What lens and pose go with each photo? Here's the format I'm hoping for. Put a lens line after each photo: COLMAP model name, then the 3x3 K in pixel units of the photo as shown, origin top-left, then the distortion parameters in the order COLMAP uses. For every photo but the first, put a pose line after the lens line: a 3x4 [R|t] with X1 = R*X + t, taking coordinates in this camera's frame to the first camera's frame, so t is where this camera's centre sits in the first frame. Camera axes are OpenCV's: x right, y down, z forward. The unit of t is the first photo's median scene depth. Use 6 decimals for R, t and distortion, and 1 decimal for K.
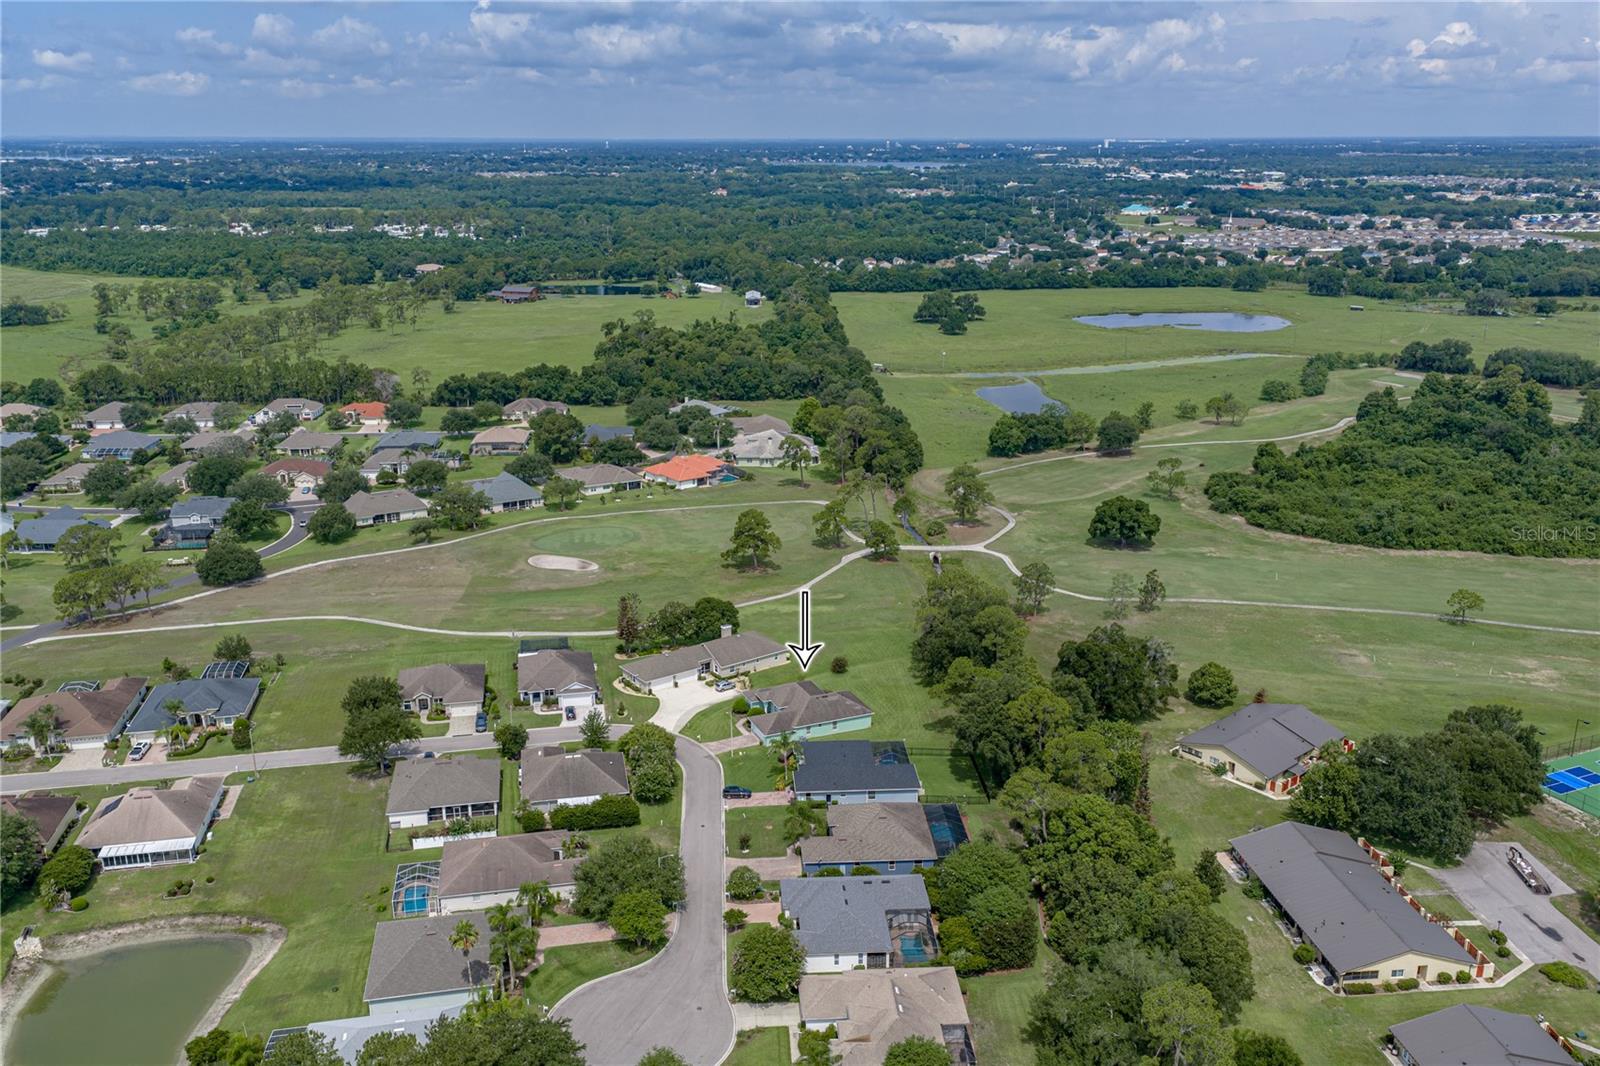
lens RADIAL K [[1337.4, 0, 805.5], [0, 1337.4, 526.1], [0, 0, 1]] dist [0.040402, -0.024947]
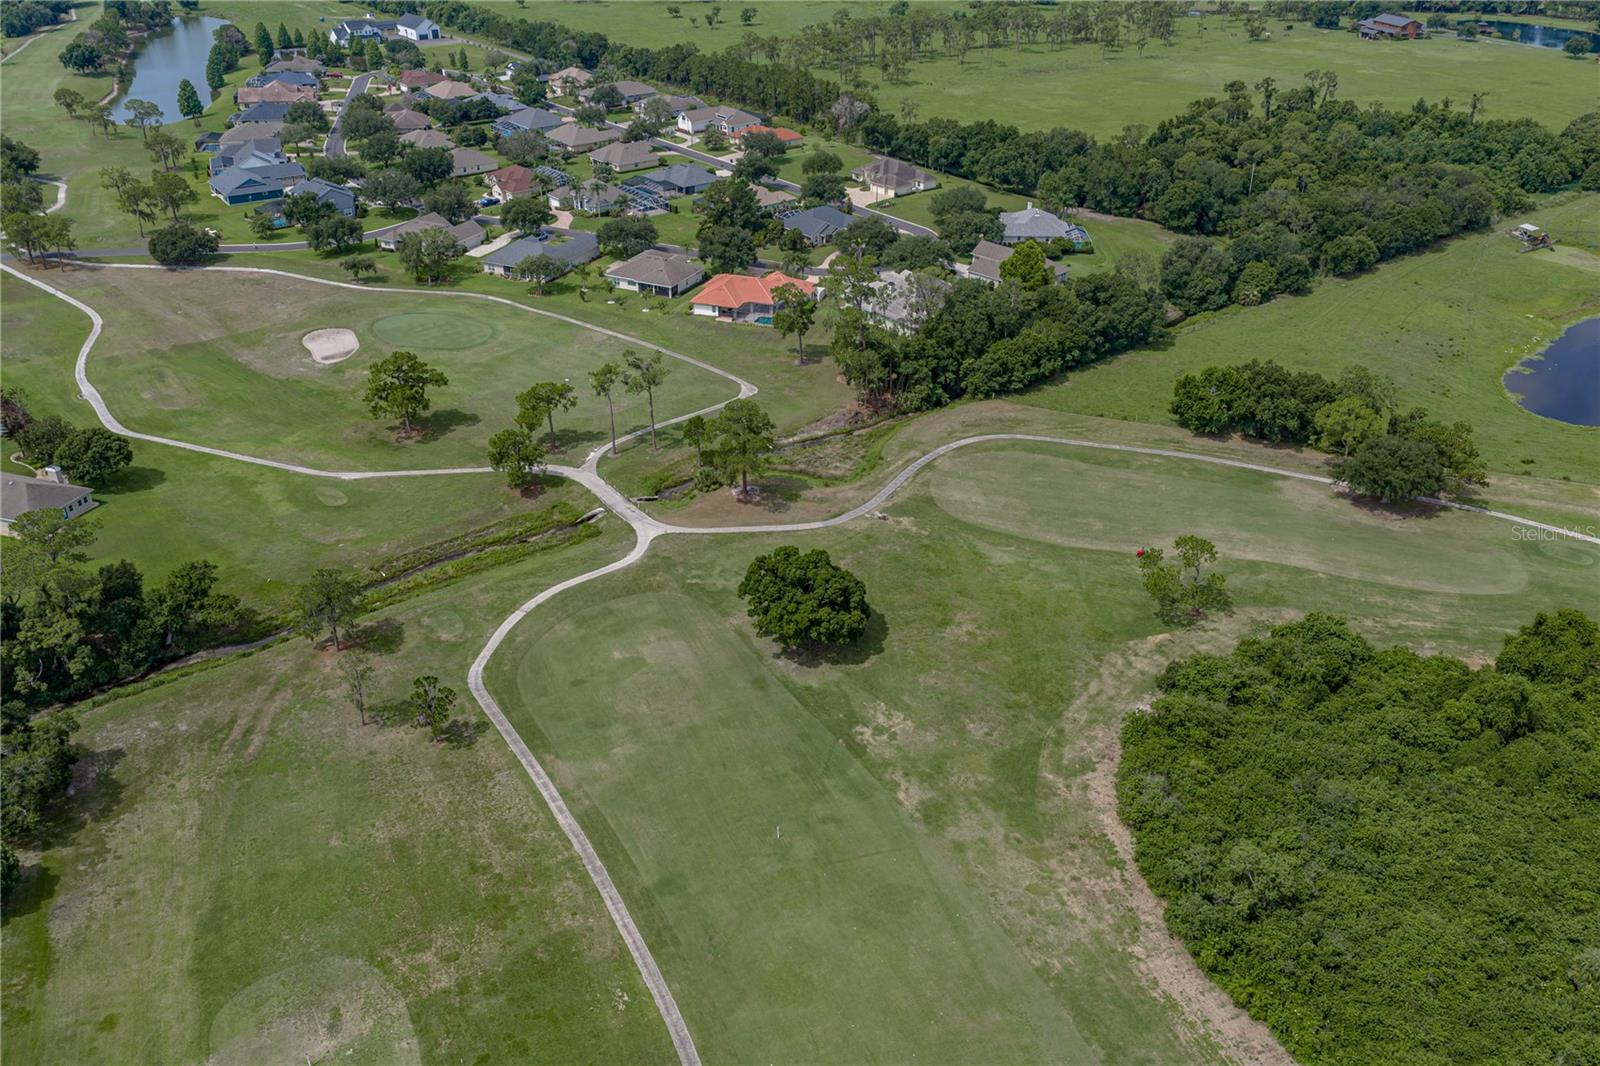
lens RADIAL K [[1337.4, 0, 800.6], [0, 1337.4, 525.7], [0, 0, 1]] dist [0.040402, -0.024947]
pose [[0.557642, 0.401432, -0.726559, 0.502690], [-0.237863, 0.915858, 0.323459, -0.165130], [0.795271, -0.007553, 0.606207, 0.551037]]
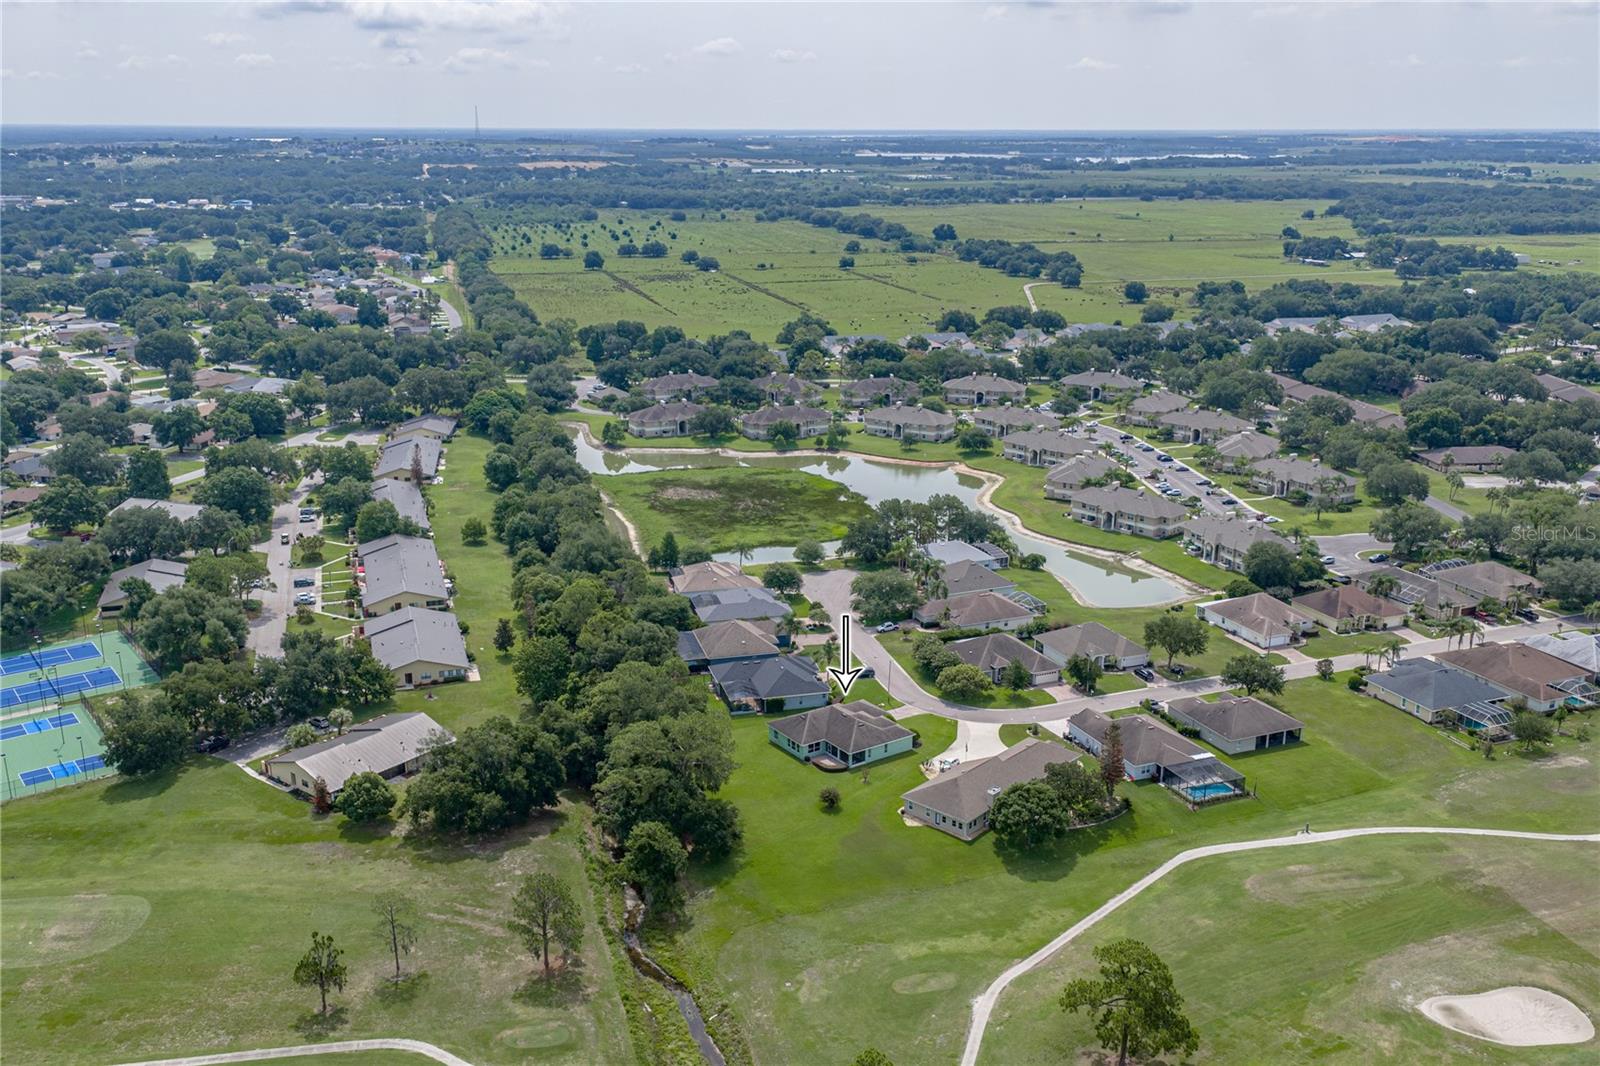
lens RADIAL K [[1411.9, 0, 798.1], [0, 1411.9, 537.5], [0, 0, 1]] dist [0.031438, -0.001658]
pose [[-0.983608, 0.049163, -0.173491, 0.113593], [-0.052221, 0.843226, 0.535017, -0.290202], [0.172595, 0.535307, -0.826836, 0.990060]]
